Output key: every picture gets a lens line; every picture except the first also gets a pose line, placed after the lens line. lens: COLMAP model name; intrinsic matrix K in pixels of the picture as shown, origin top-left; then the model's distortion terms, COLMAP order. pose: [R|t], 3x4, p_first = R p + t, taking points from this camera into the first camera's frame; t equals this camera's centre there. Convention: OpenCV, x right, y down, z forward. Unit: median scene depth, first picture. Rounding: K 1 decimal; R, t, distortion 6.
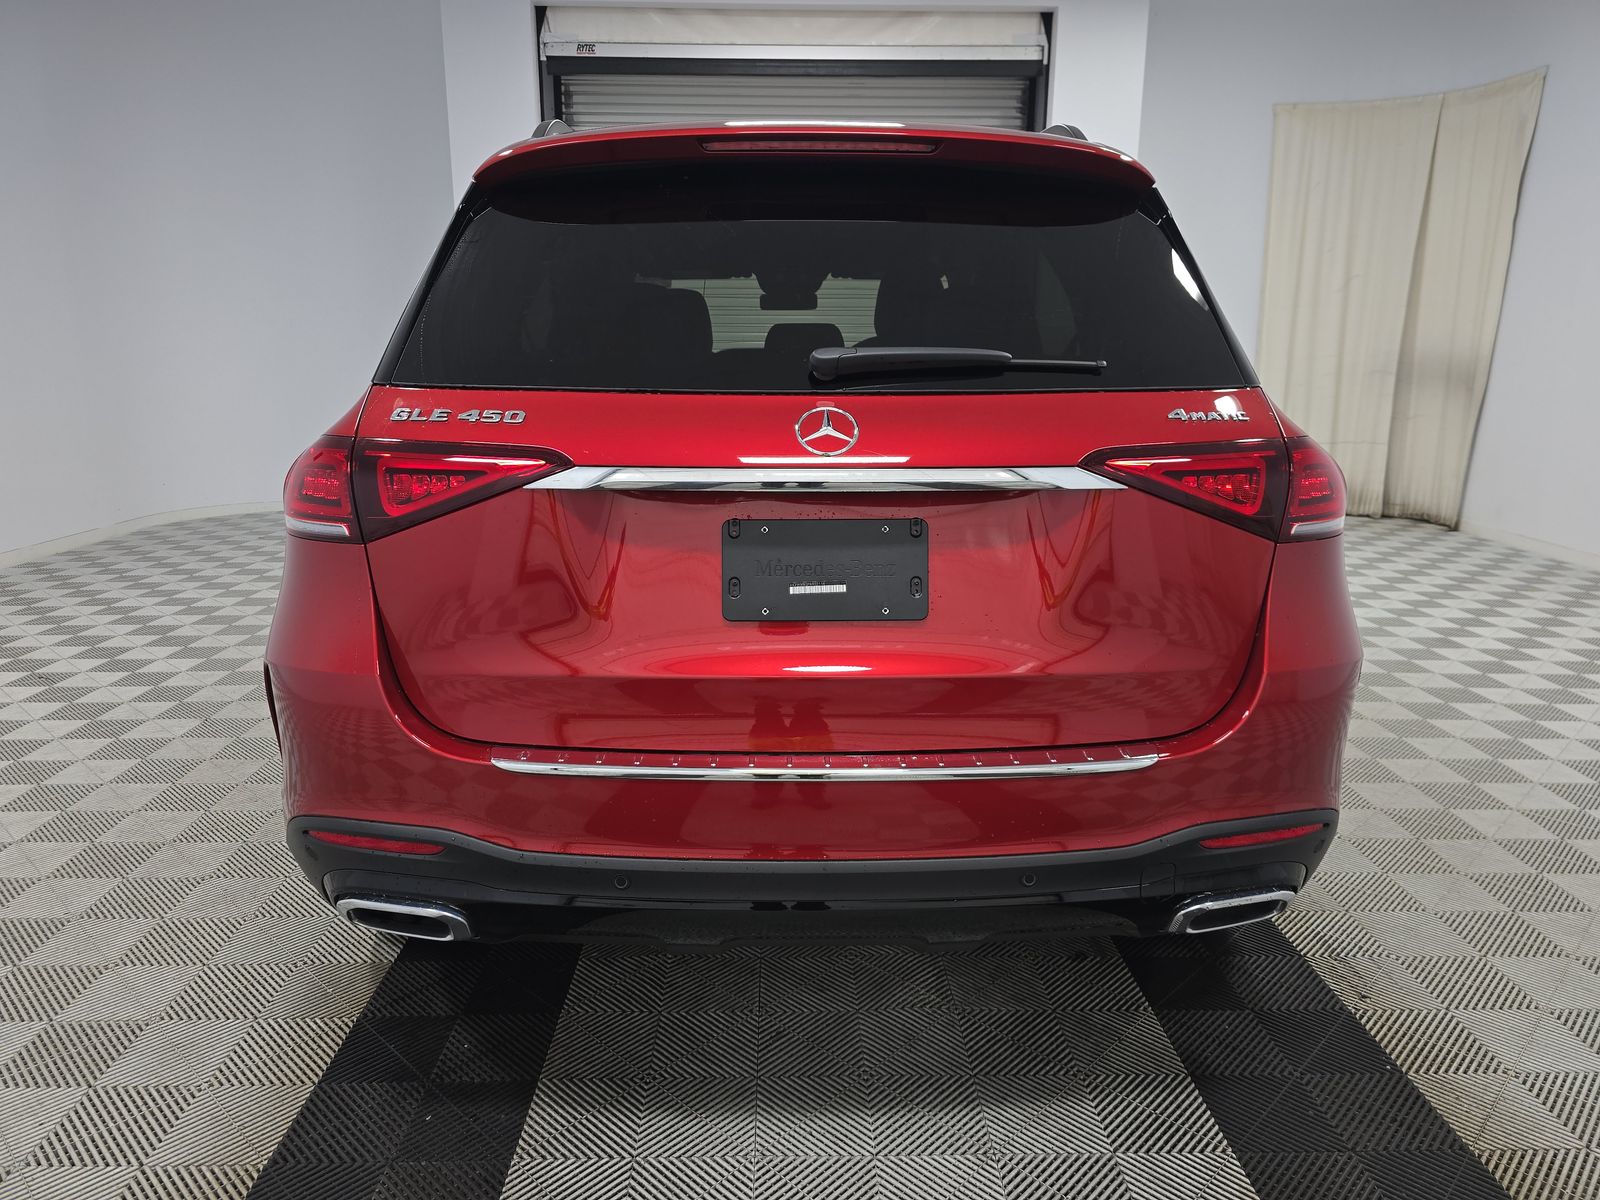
lens RADIAL K [[1081.9, 0, 801.9], [0, 1081.9, 606.4], [0, 0, 1]] dist [0.002441, -0.003513]
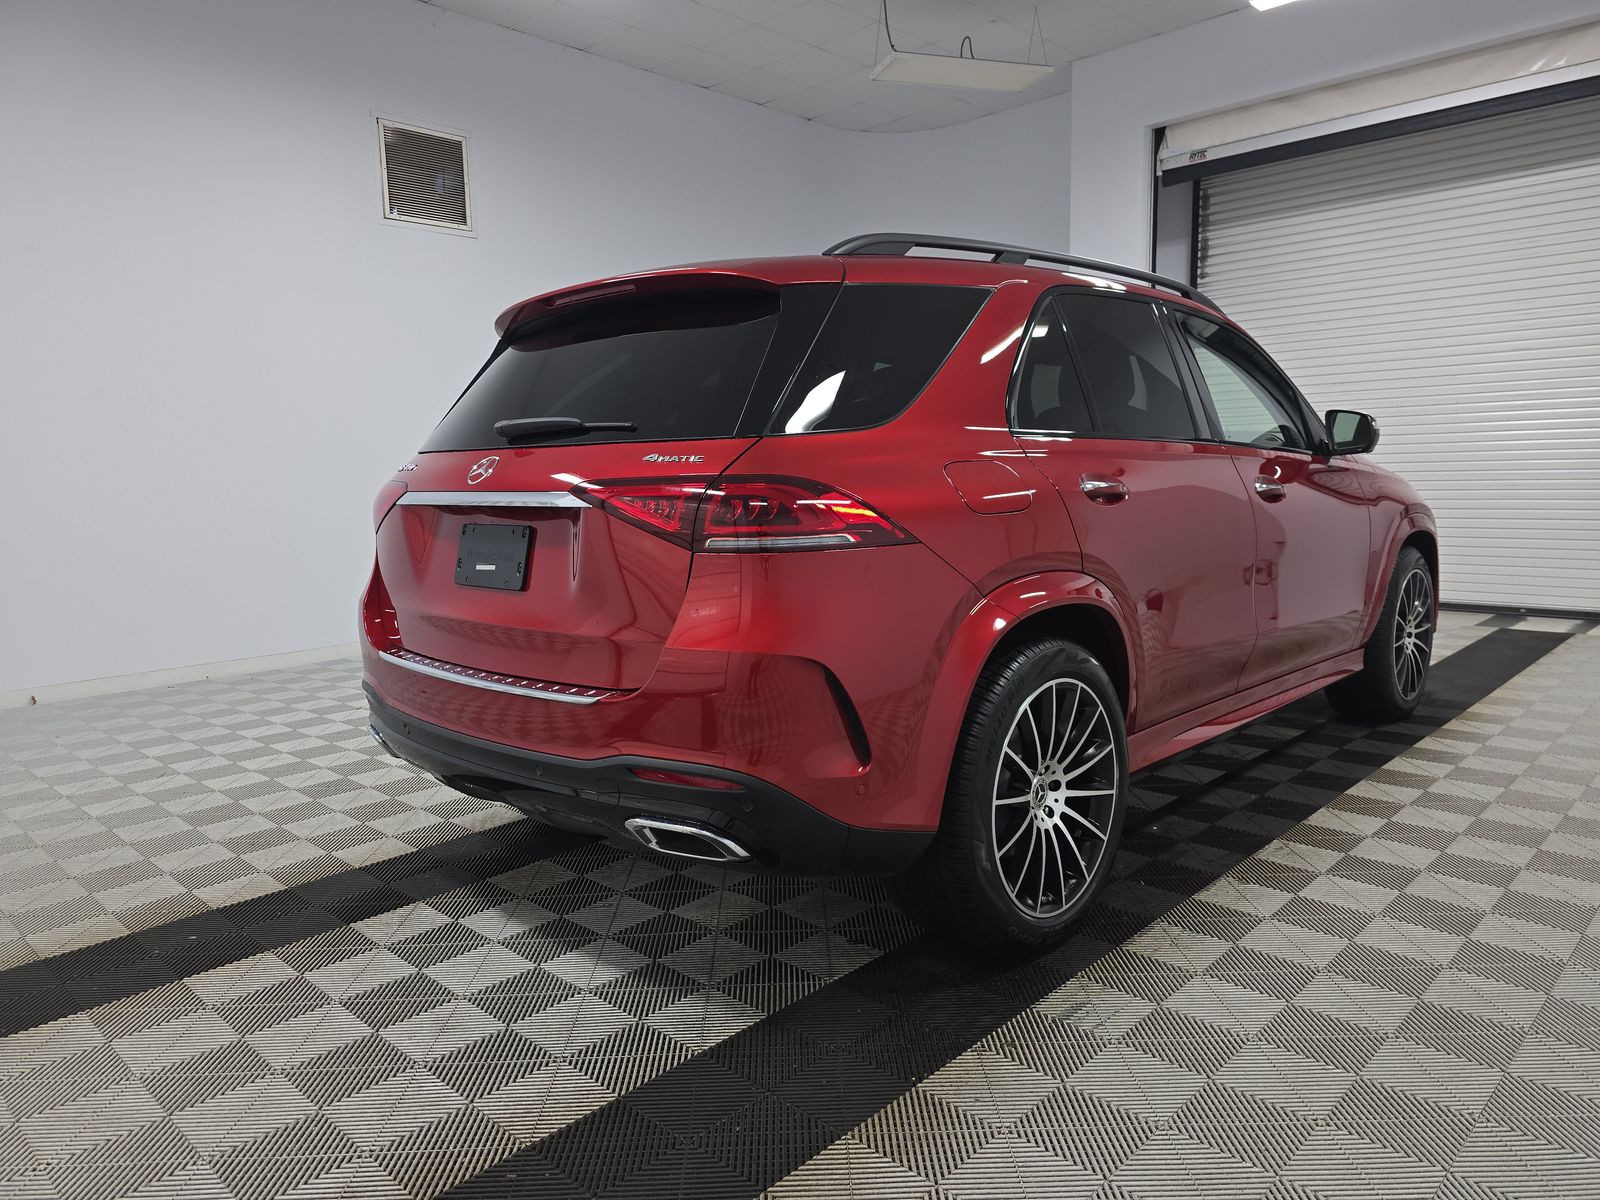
lens RADIAL K [[1081.9, 0, 803.2], [0, 1081.9, 596.3], [0, 0, 1]] dist [0.002441, -0.003513]
pose [[0.696141, 0.064619, -0.714991, 0.391429], [-0.134321, 0.990077, -0.041299, 0.007738], [0.705228, 0.124788, 0.697912, 0.054243]]
